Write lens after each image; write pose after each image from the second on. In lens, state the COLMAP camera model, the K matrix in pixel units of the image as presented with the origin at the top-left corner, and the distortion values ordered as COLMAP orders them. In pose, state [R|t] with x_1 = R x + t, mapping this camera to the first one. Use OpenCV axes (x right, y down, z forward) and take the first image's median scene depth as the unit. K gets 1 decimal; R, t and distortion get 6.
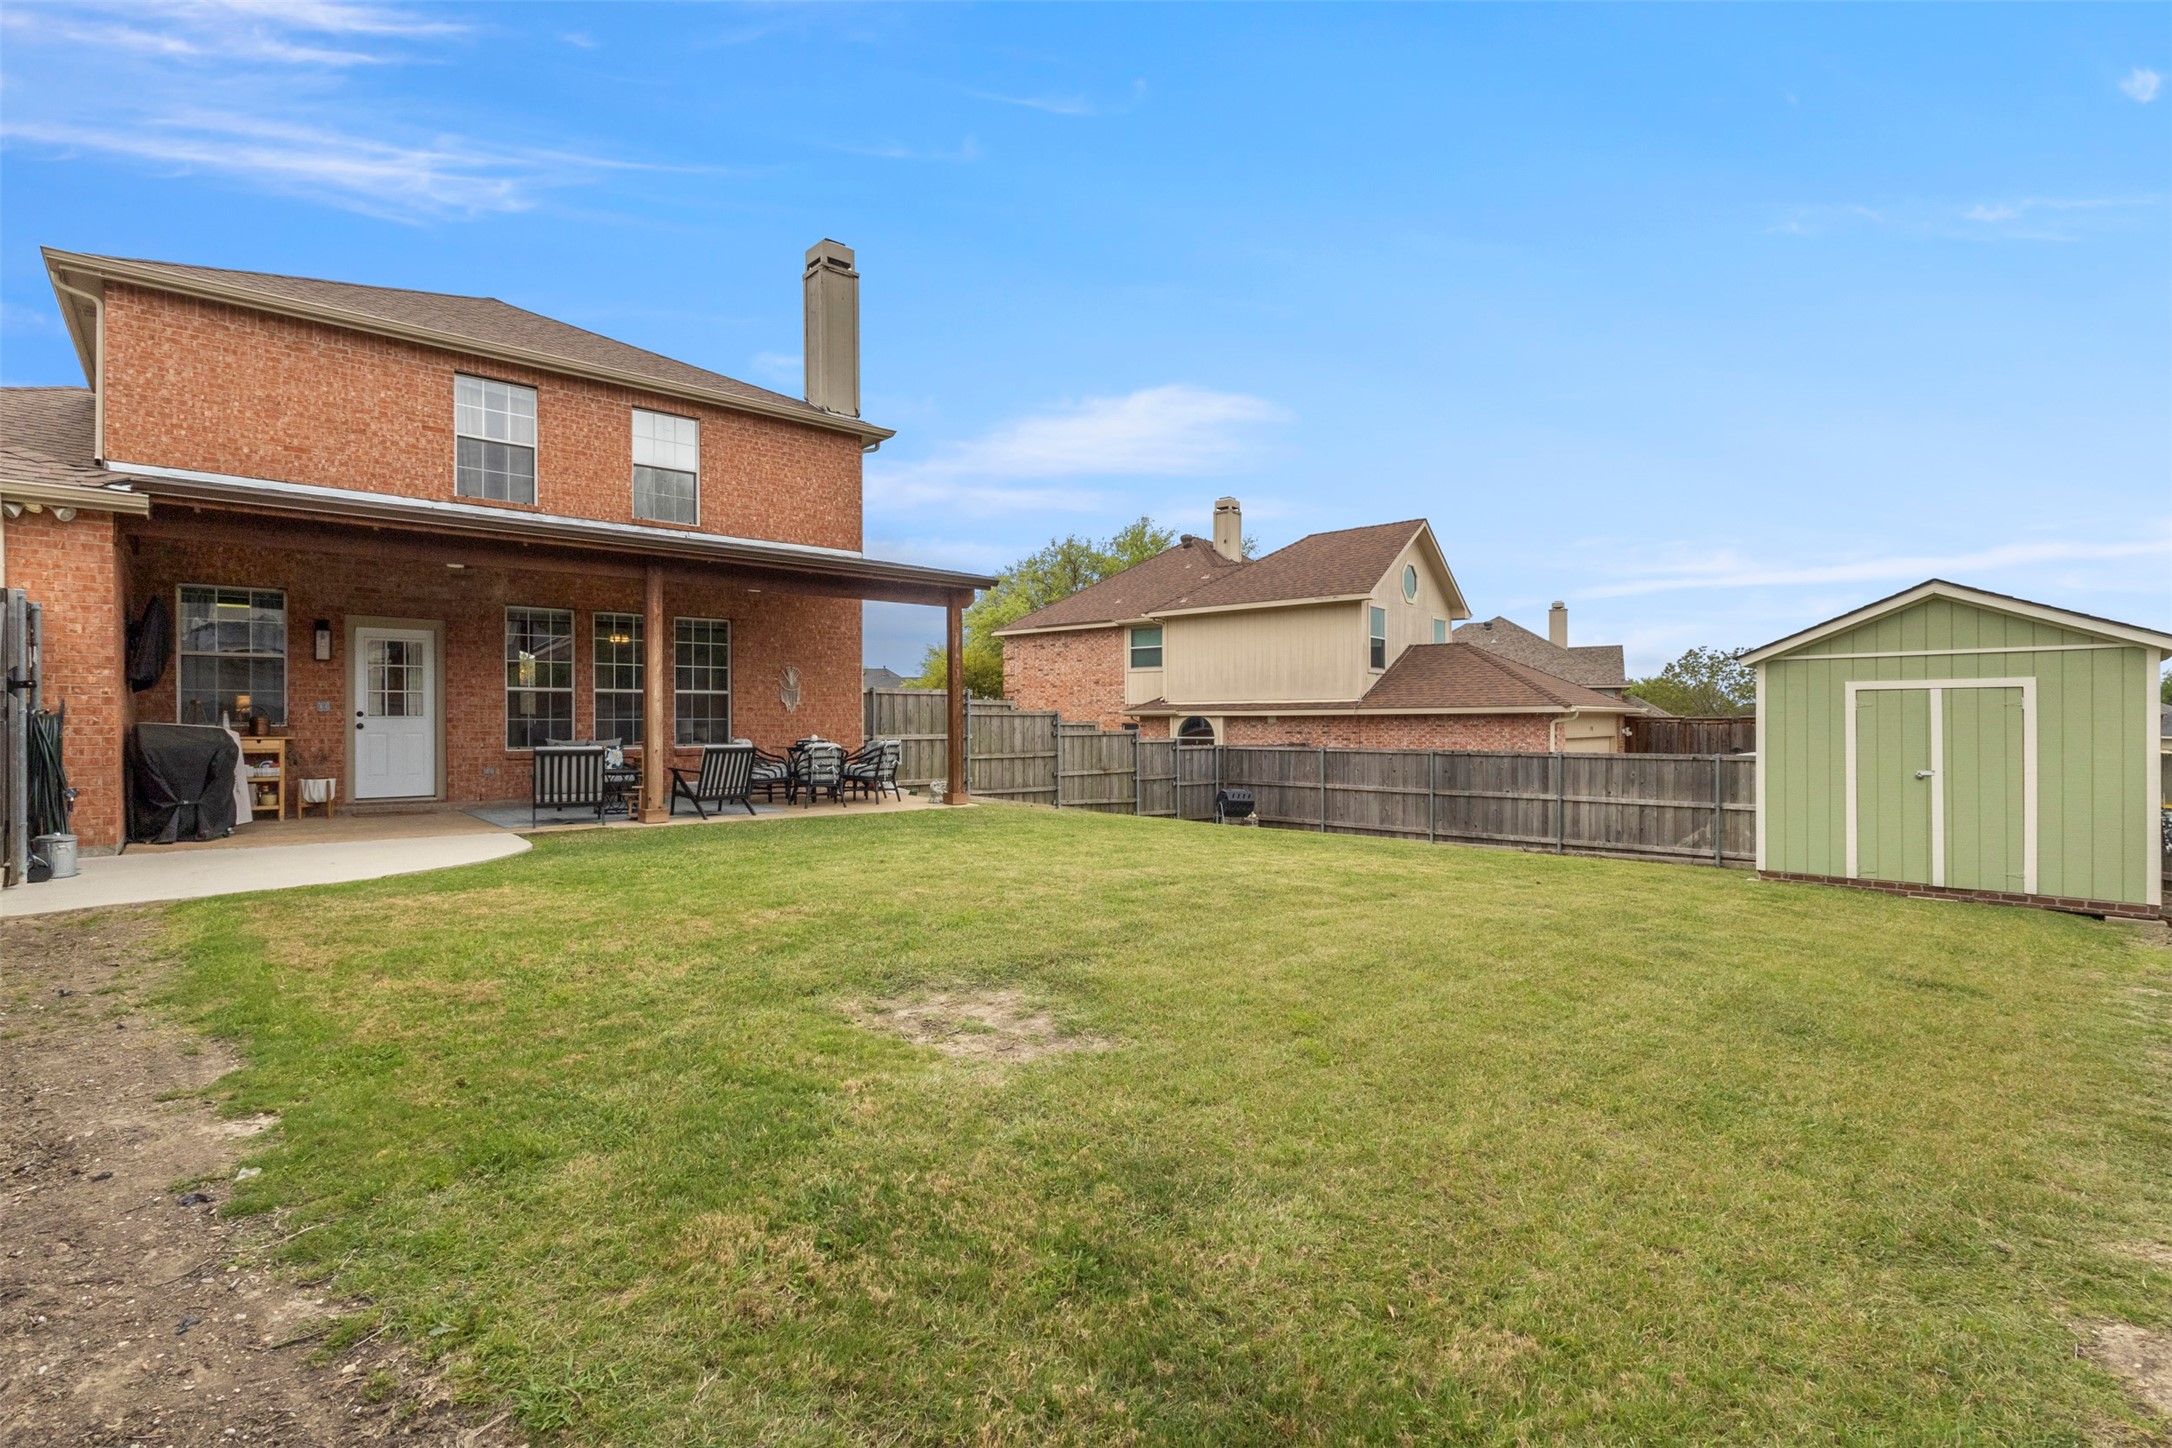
lens RADIAL K [[992.1, 0, 1086.0], [0, 992.1, 724.0], [0, 0, 1]] dist [0.000556, 0.000539]
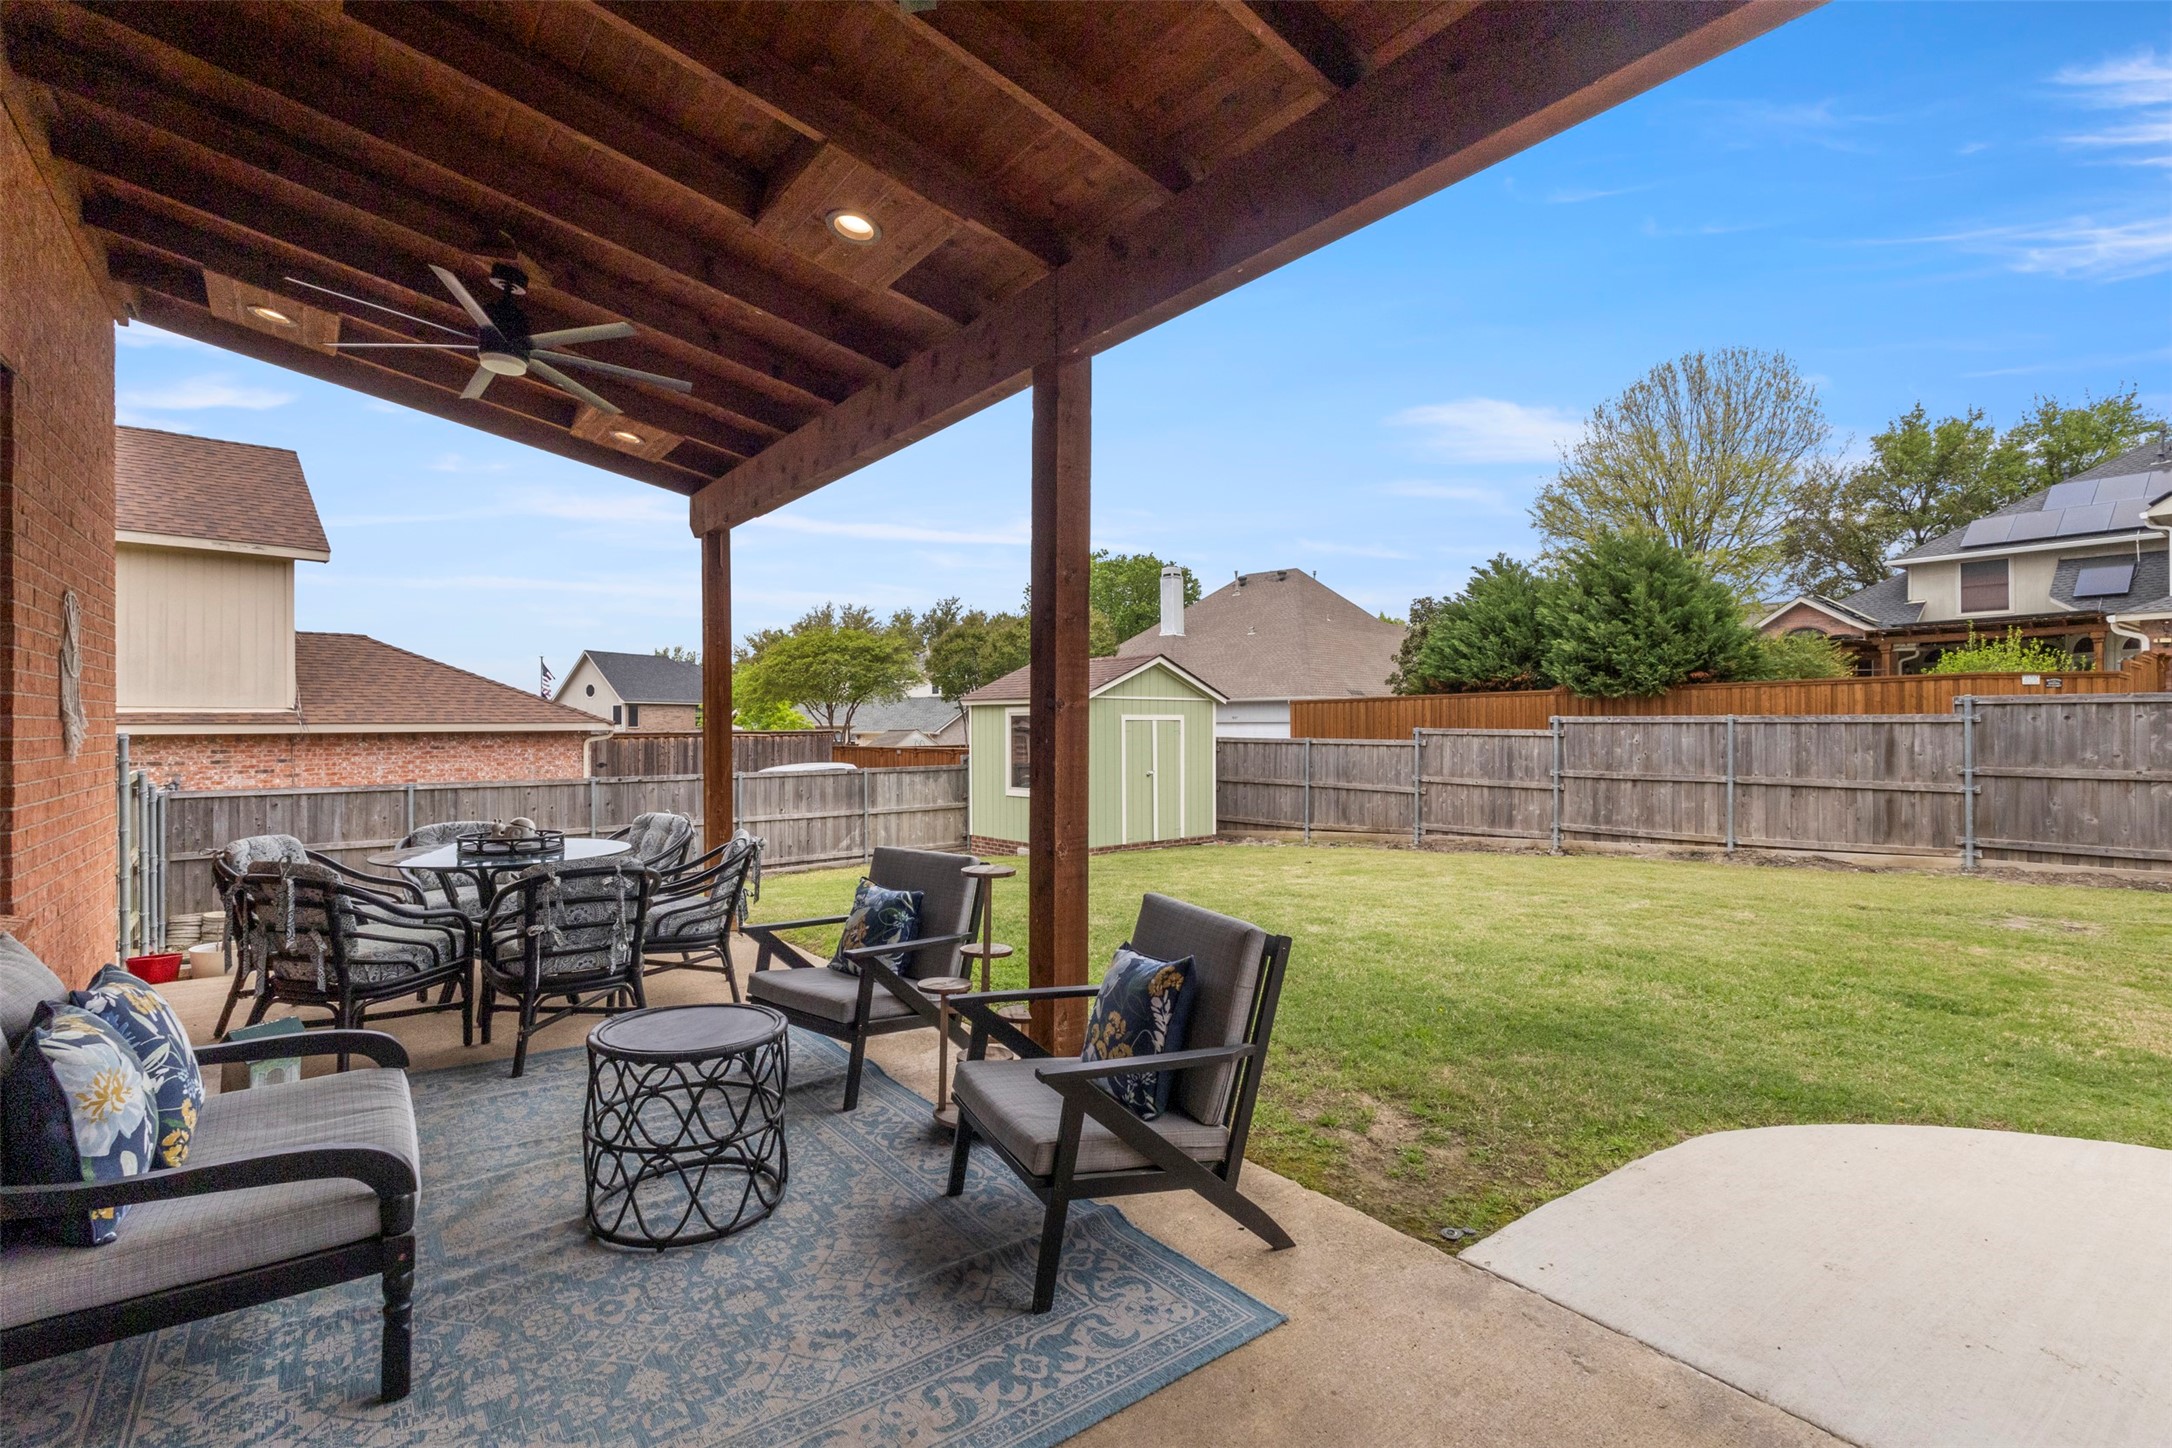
lens RADIAL K [[992.1, 0, 1086.0], [0, 992.1, 724.0], [0, 0, 1]] dist [0.000556, 0.000539]
pose [[0.076902, 0.002238, 0.997036, -0.655529], [0.004790, 0.999985, -0.002614, -0.021638], [-0.997027, 0.004977, 0.076890, 0.826294]]
